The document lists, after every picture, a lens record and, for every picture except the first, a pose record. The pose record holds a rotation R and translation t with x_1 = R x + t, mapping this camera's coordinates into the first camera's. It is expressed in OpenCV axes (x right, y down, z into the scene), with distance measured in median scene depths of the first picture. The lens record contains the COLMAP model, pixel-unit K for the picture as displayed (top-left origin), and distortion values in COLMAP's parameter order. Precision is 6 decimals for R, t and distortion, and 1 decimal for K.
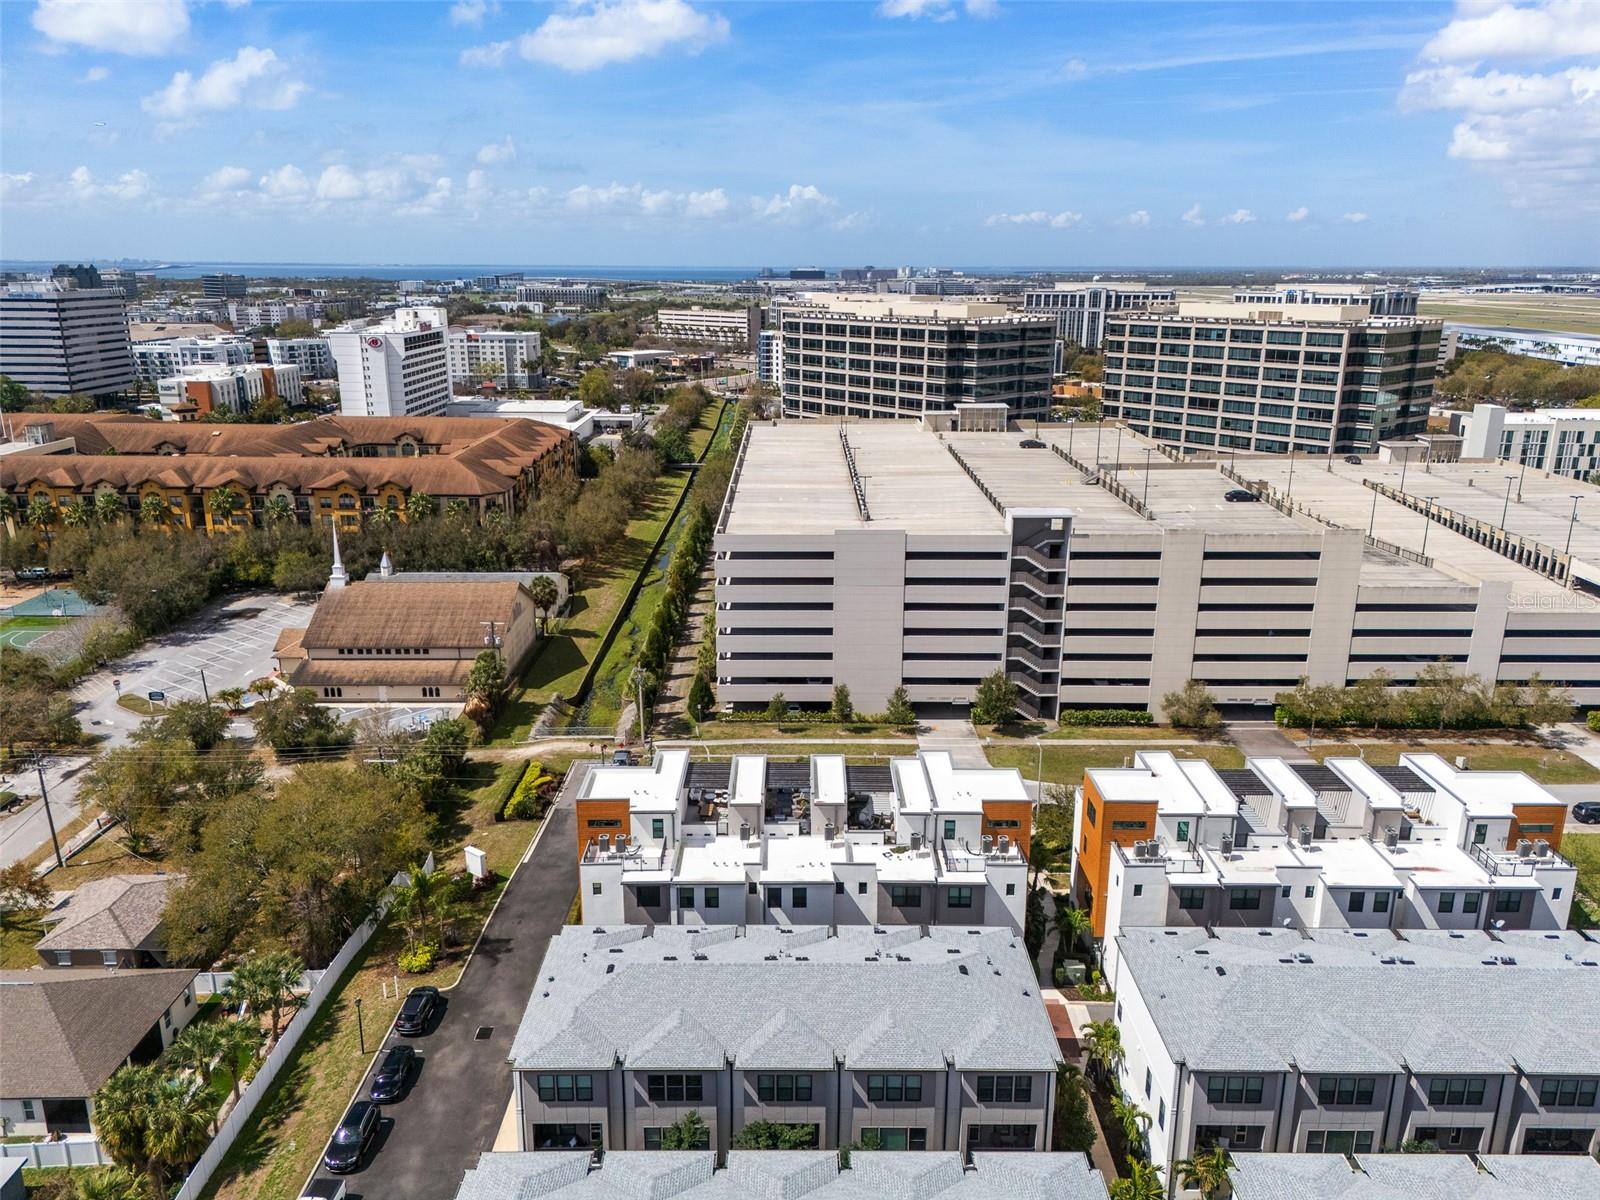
lens RADIAL K [[1177.3, 0, 804.1], [0, 1177.3, 607.6], [0, 0, 1]] dist [0.073018, -0.063872]
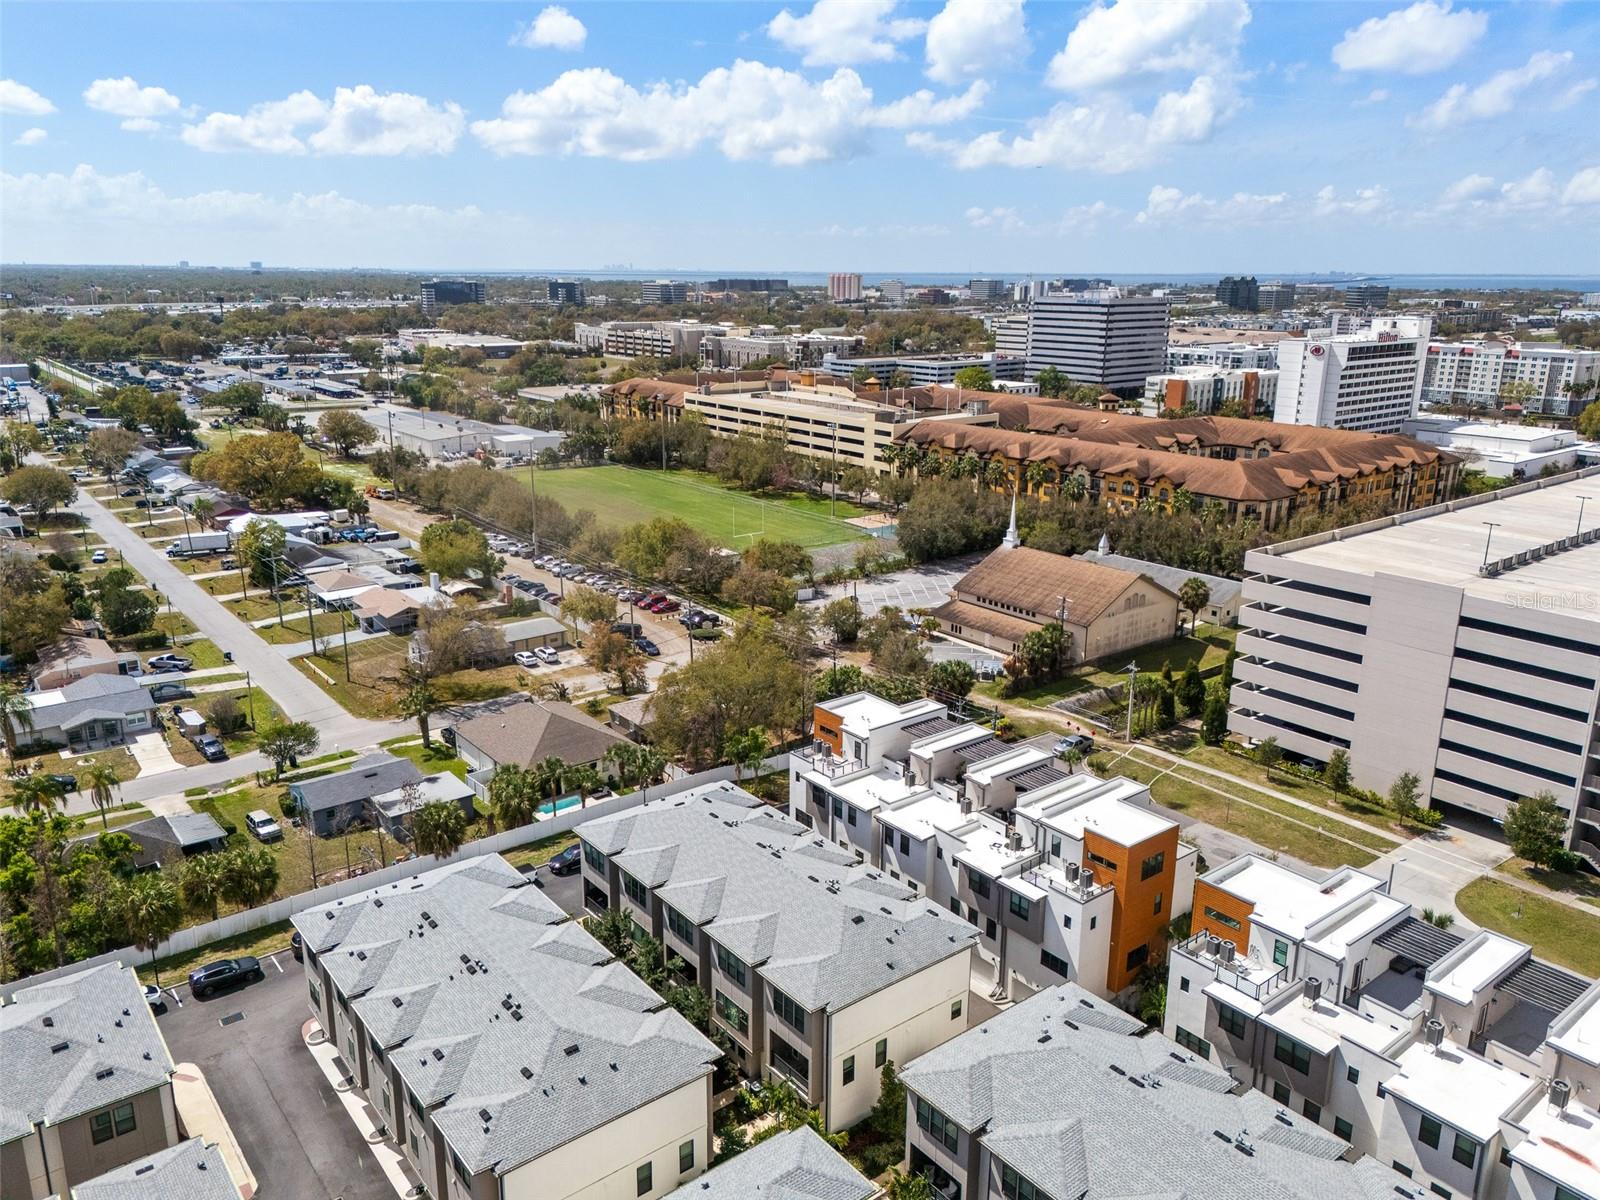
lens RADIAL K [[1188.3, 0, 798.5], [0, 1188.3, 596.3], [0, 0, 1]] dist [0.065043, -0.064717]
pose [[0.617689, 0.209631, -0.757968, 0.390981], [-0.224529, 0.970710, 0.085494, -0.026221], [0.753689, 0.117377, 0.646665, 0.104779]]
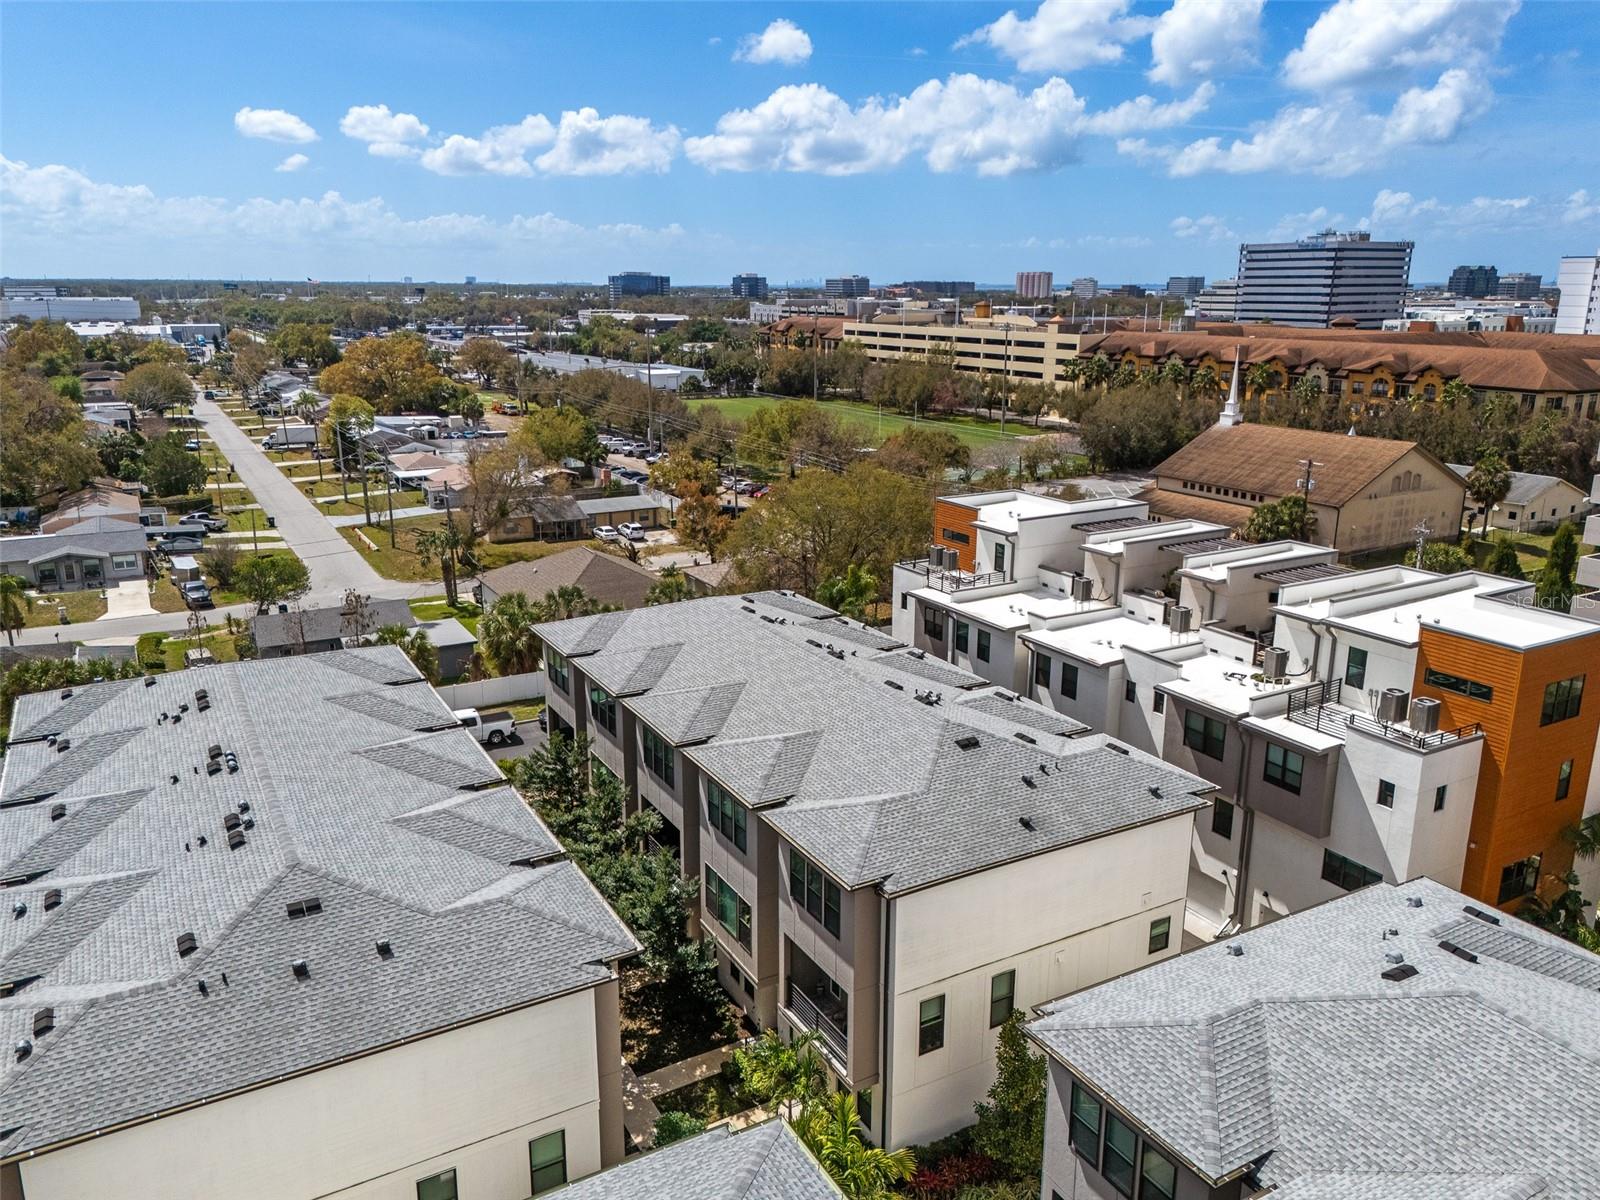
lens RADIAL K [[1188.3, 0, 798.5], [0, 1188.3, 596.3], [0, 0, 1]] dist [0.065043, -0.064717]
pose [[0.491852, 0.222355, -0.841808, 0.249920], [-0.246548, 0.962837, 0.110271, 0.090515], [0.835043, 0.153309, 0.528394, 0.287936]]
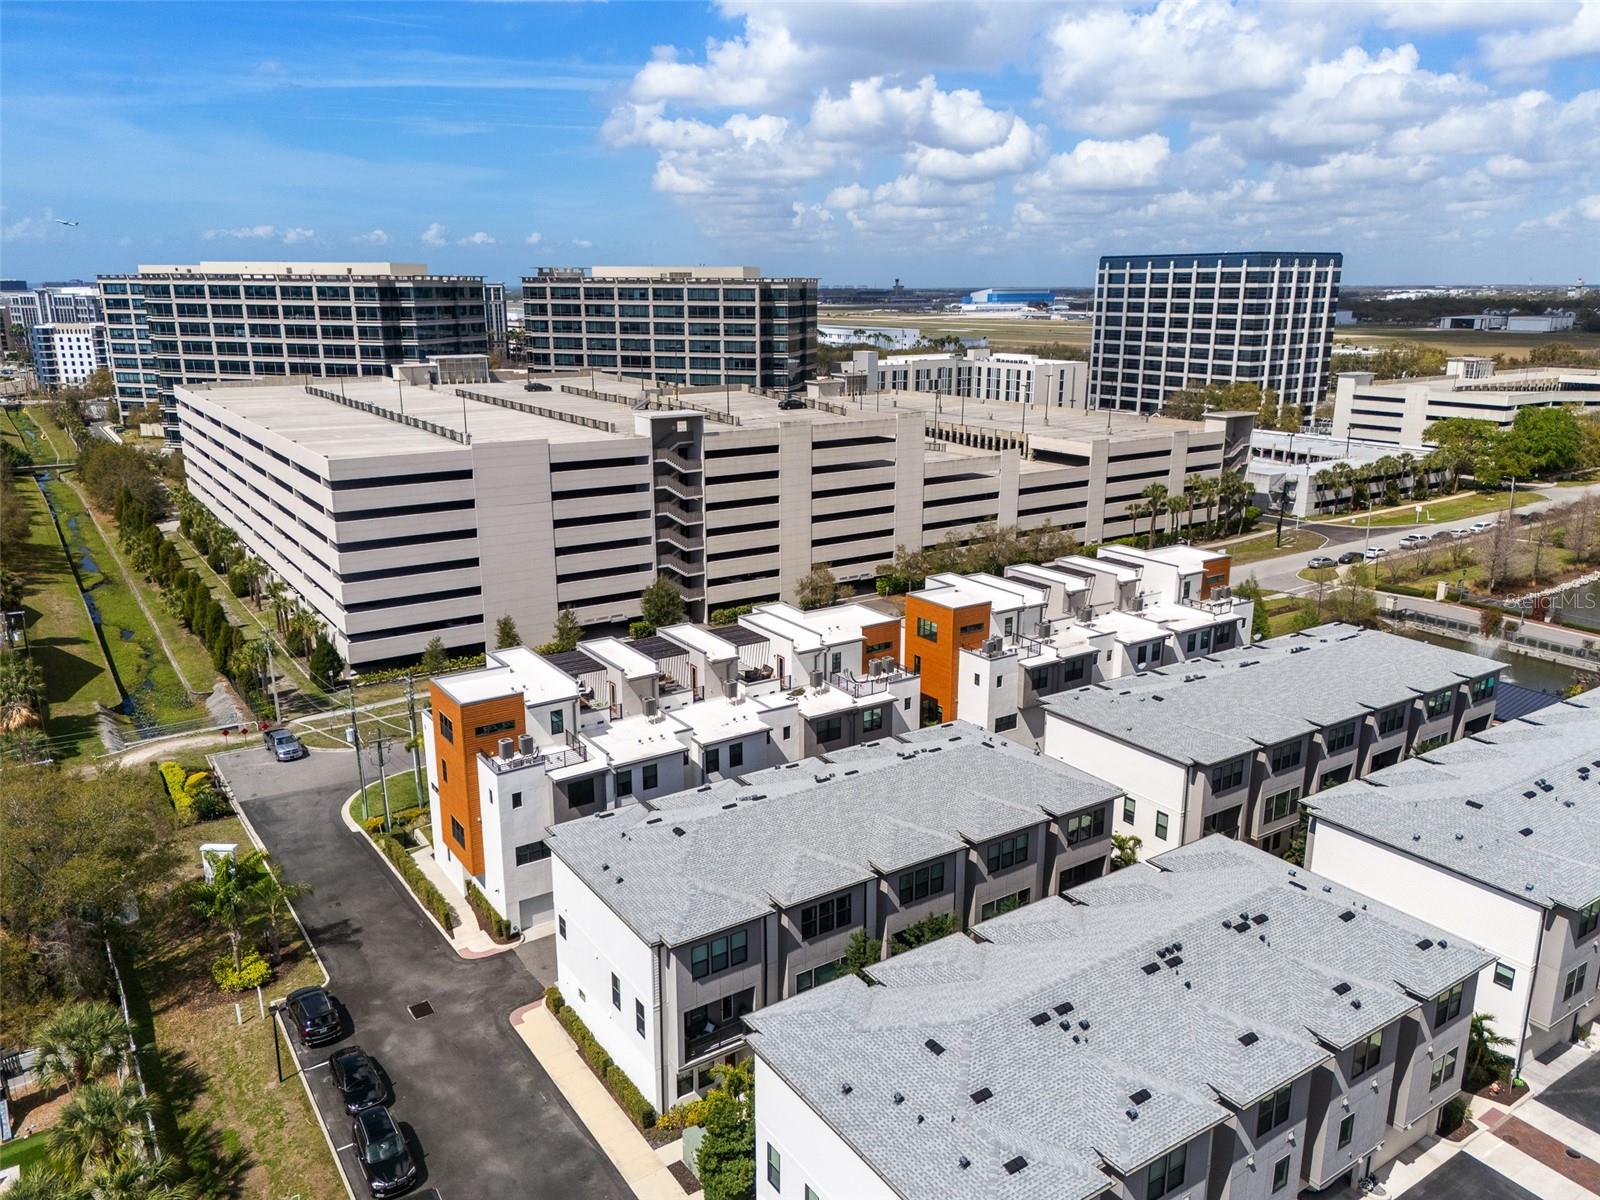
lens RADIAL K [[1177.3, 0, 804.1], [0, 1177.3, 607.6], [0, 0, 1]] dist [0.073018, -0.063872]
pose [[0.831314, -0.149253, 0.535387, -0.236769], [0.157515, 0.987043, 0.030586, 0.061093], [-0.533015, 0.058905, 0.844053, 0.103681]]
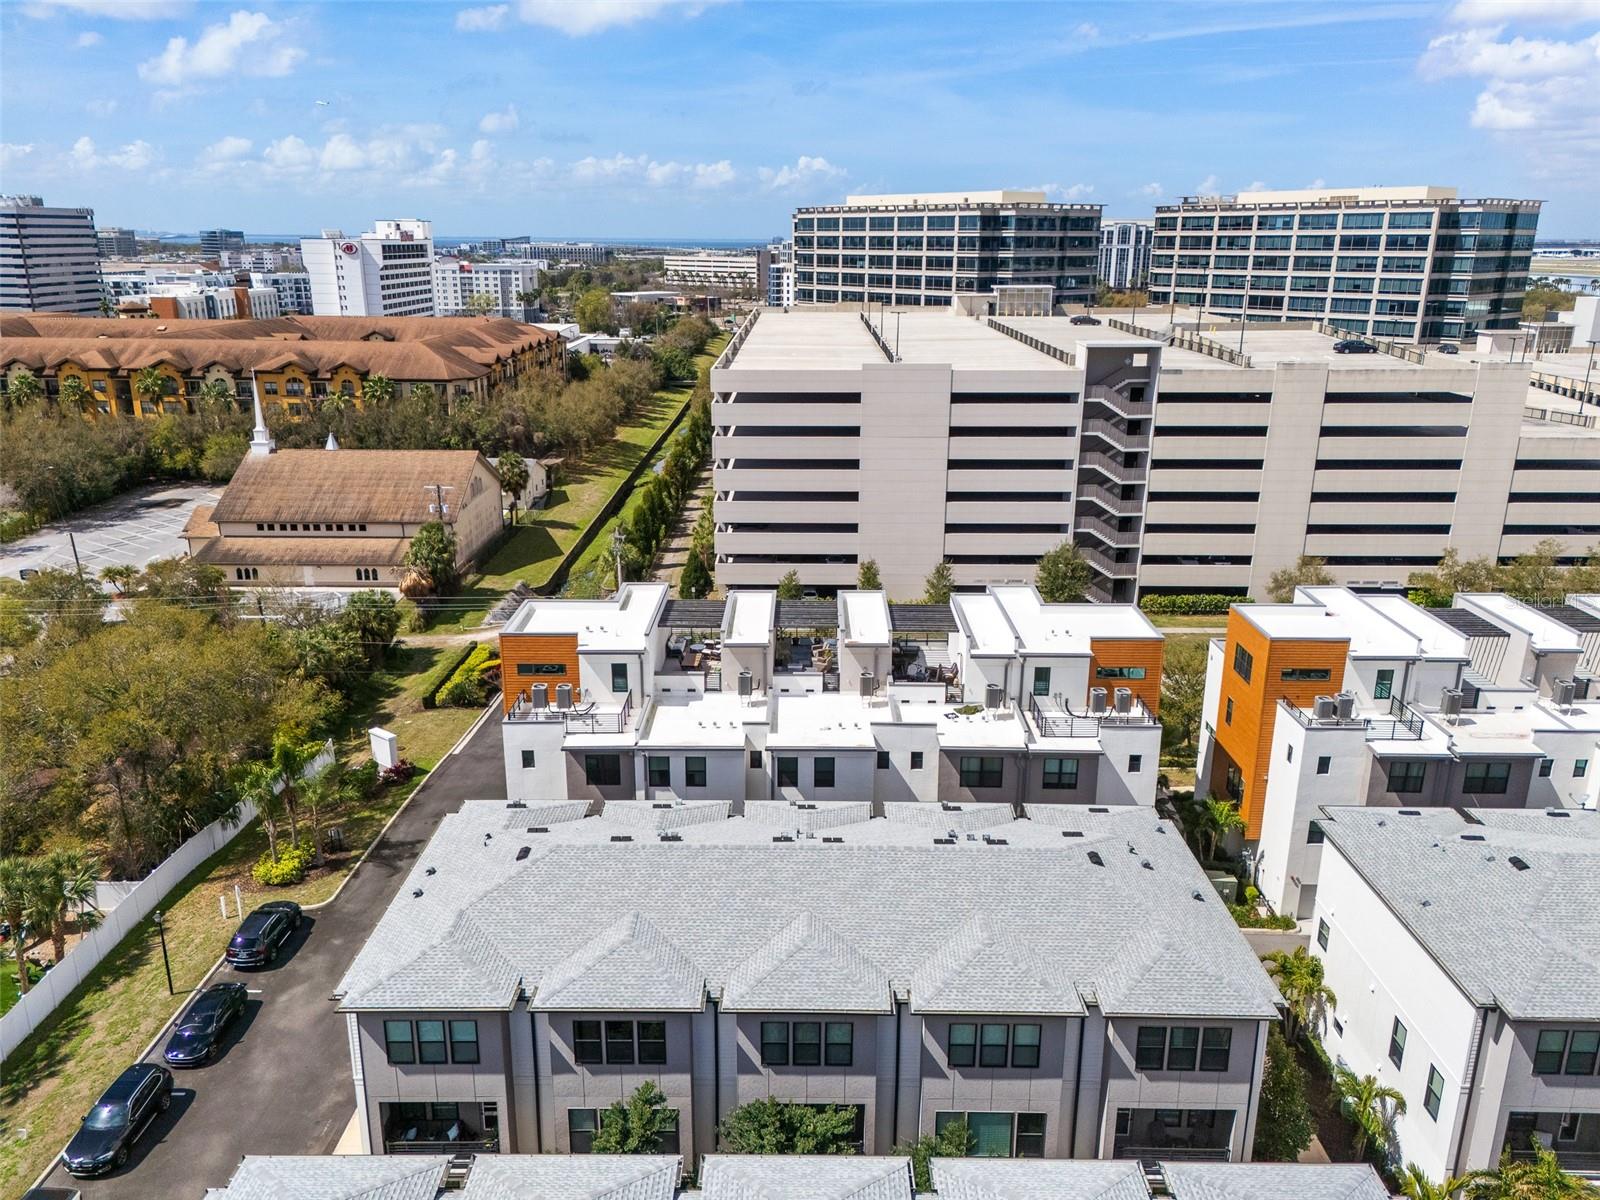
lens RADIAL K [[1177.3, 0, 804.1], [0, 1177.3, 607.6], [0, 0, 1]] dist [0.073018, -0.063872]
pose [[0.999963, 0.003594, -0.007810, -0.005786], [-0.003434, 0.999787, 0.020357, 0.074488], [0.007882, -0.020329, 0.999762, 0.176280]]
